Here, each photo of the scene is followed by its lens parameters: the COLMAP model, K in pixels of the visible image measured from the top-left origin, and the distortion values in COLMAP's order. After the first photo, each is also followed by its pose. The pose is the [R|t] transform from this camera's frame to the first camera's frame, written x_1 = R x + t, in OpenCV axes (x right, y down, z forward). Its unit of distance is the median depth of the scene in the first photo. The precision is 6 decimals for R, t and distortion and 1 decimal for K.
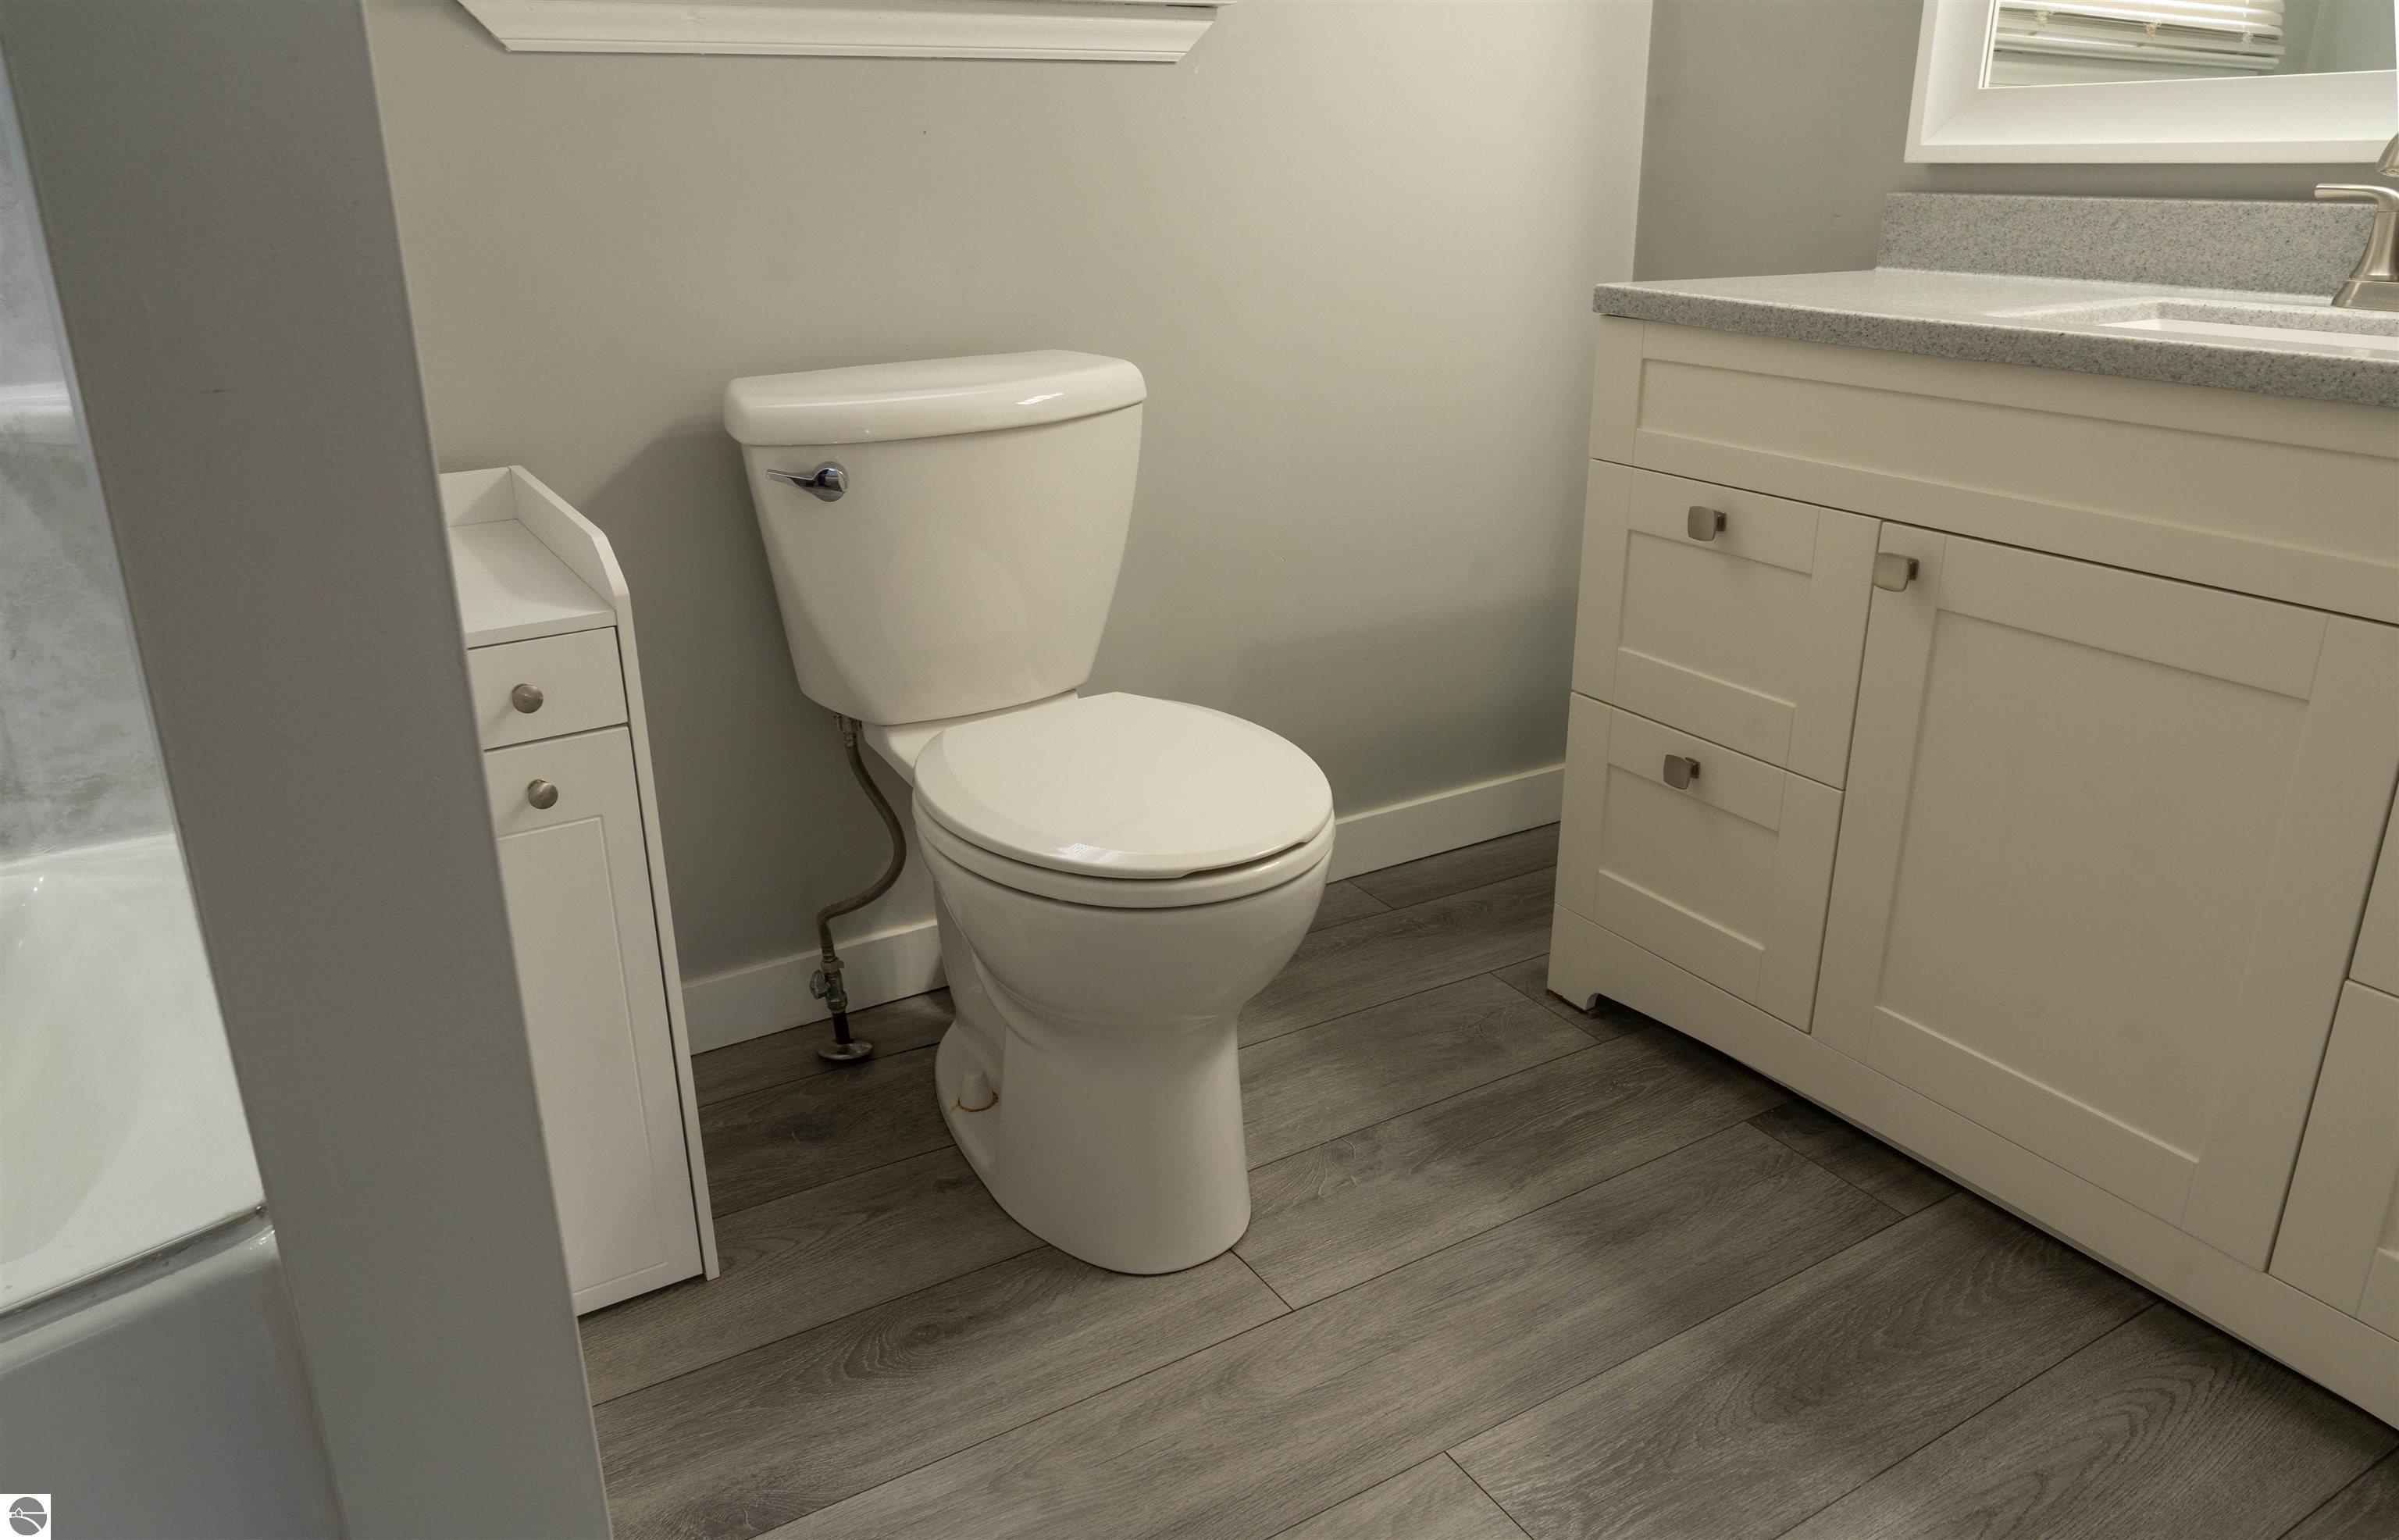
lens RADIAL K [[1672.1, 0, 1199.5], [0, 1672.1, 770.0], [0, 0, 1]] dist [-0.024316, 0.000240]
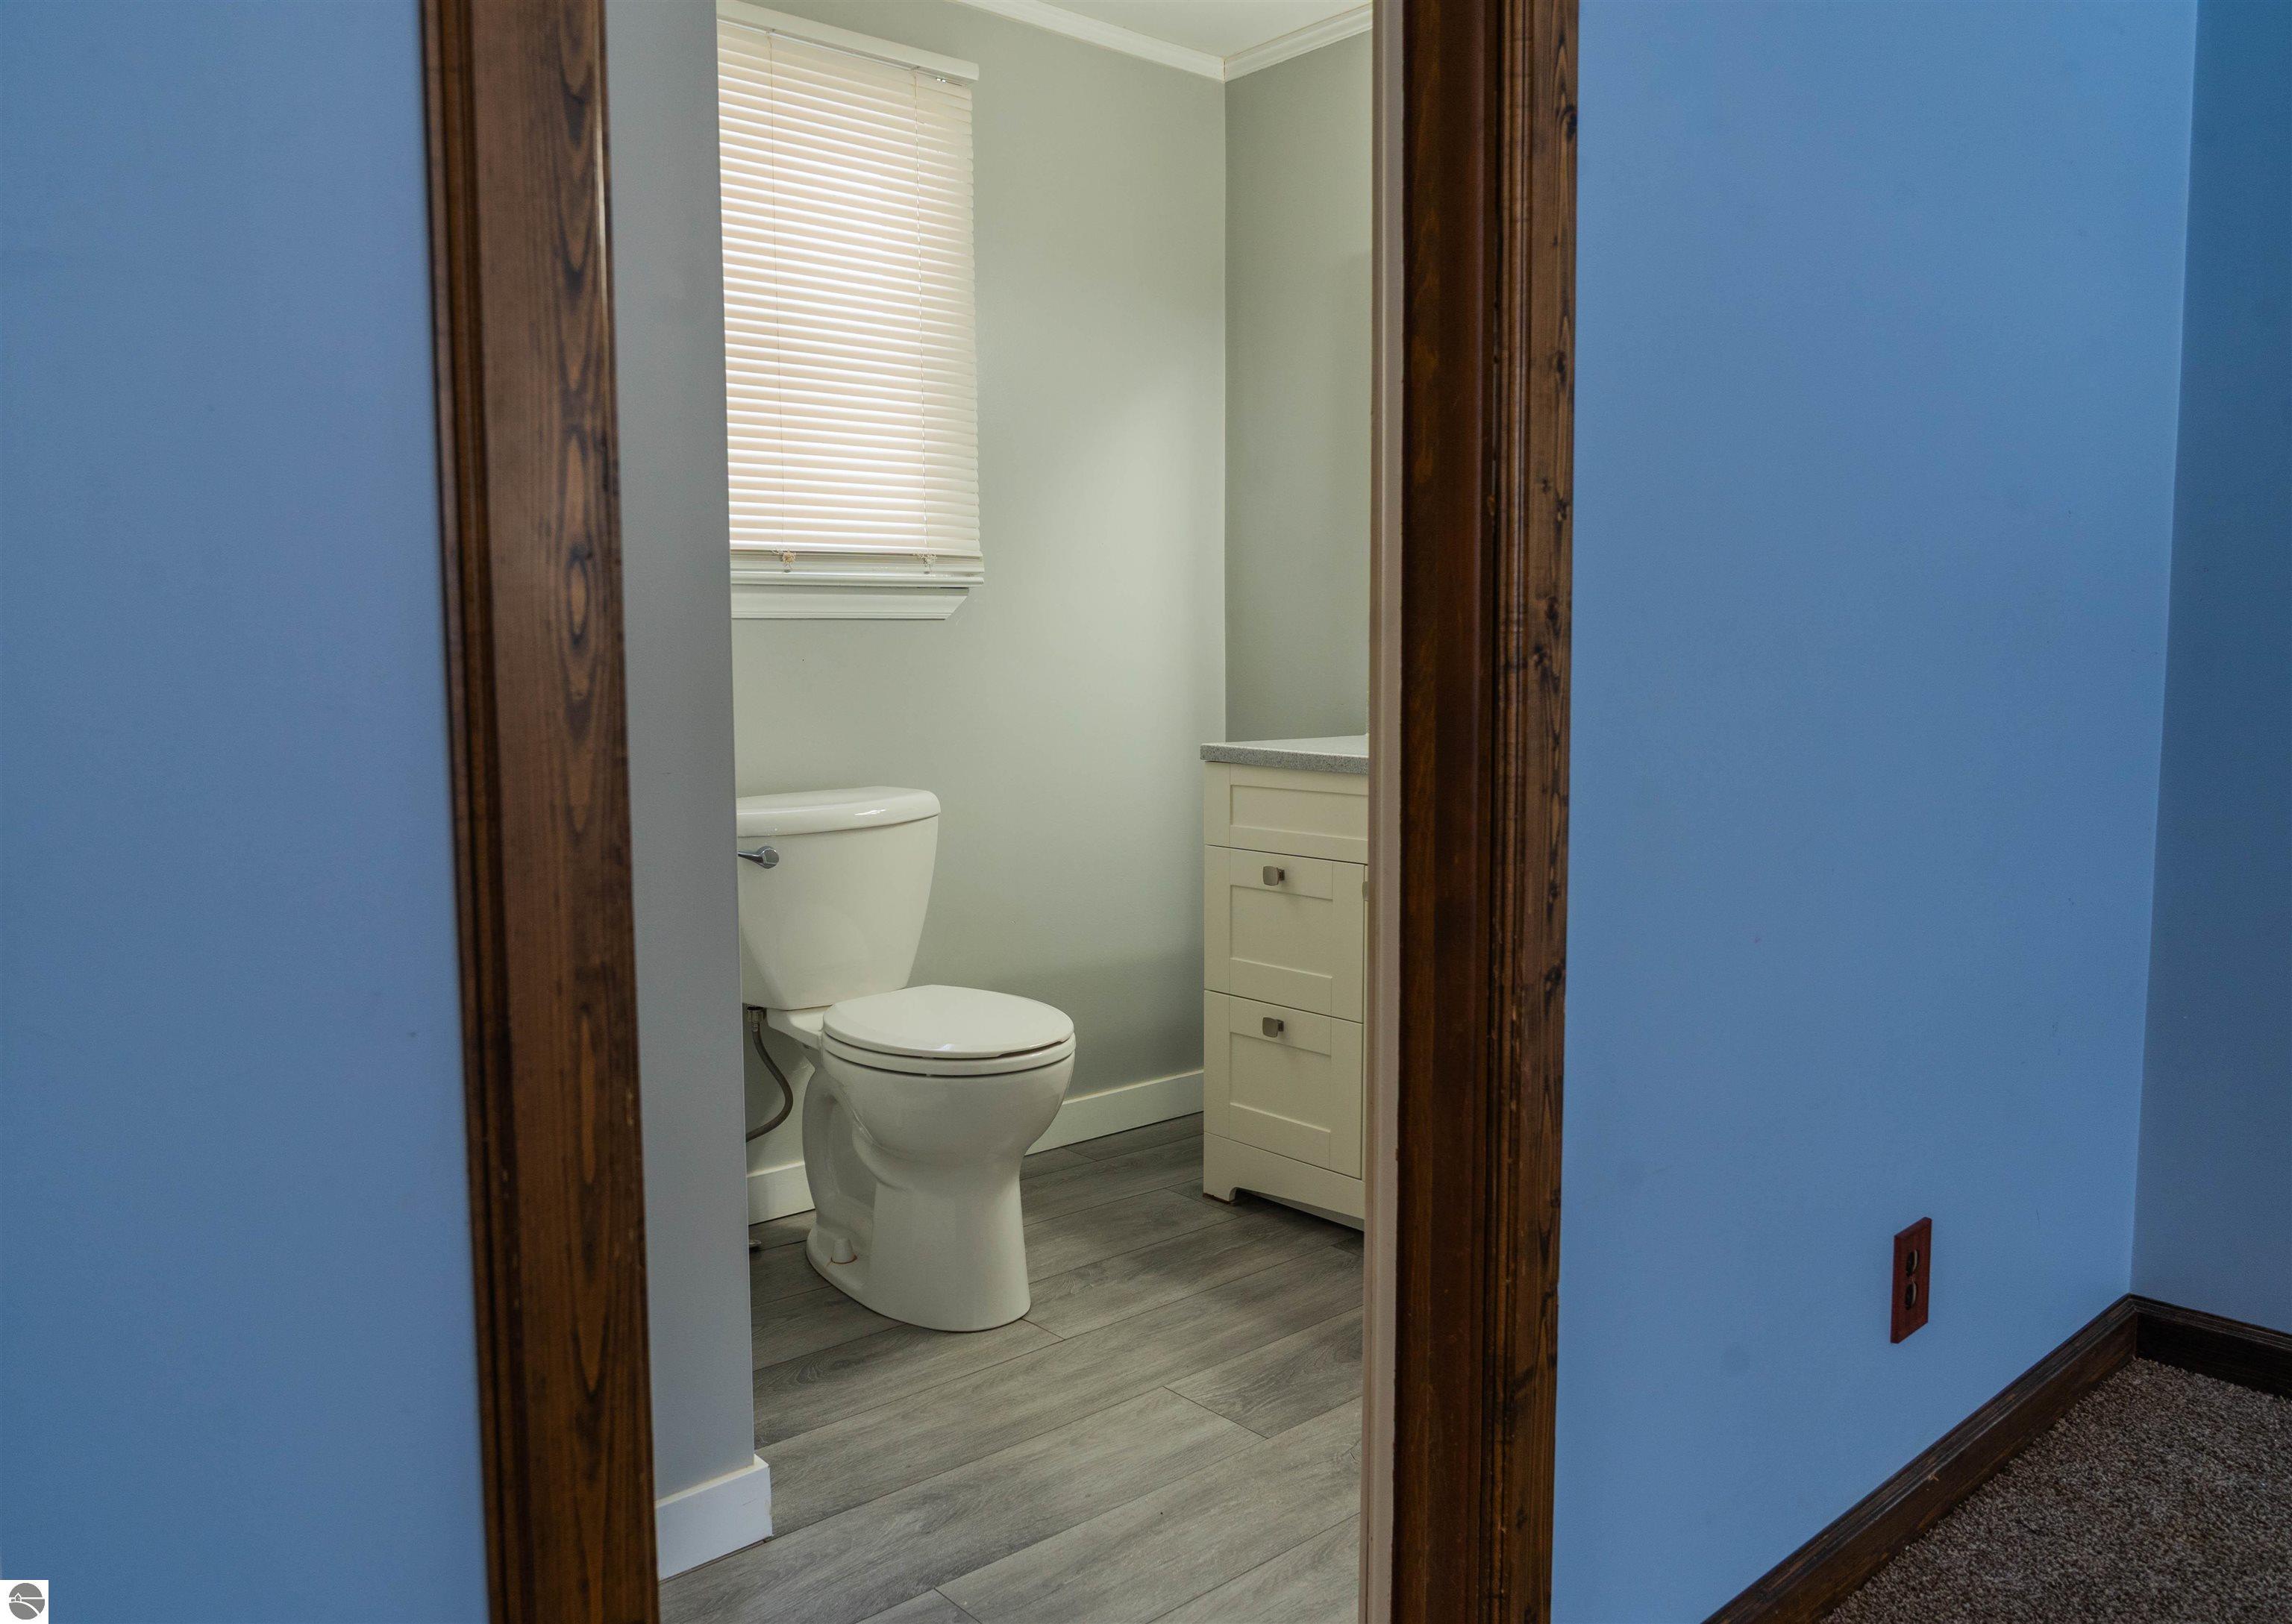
lens RADIAL K [[1660.7, 0, 1146.0], [0, 1660.7, 812.0], [0, 0, 1]] dist [-0.001458, -0.000998]
pose [[0.982657, -0.017563, 0.184597, -0.142887], [0.064014, 0.966433, -0.248817, 0.210977], [-0.174031, 0.256319, 0.950796, -0.635456]]
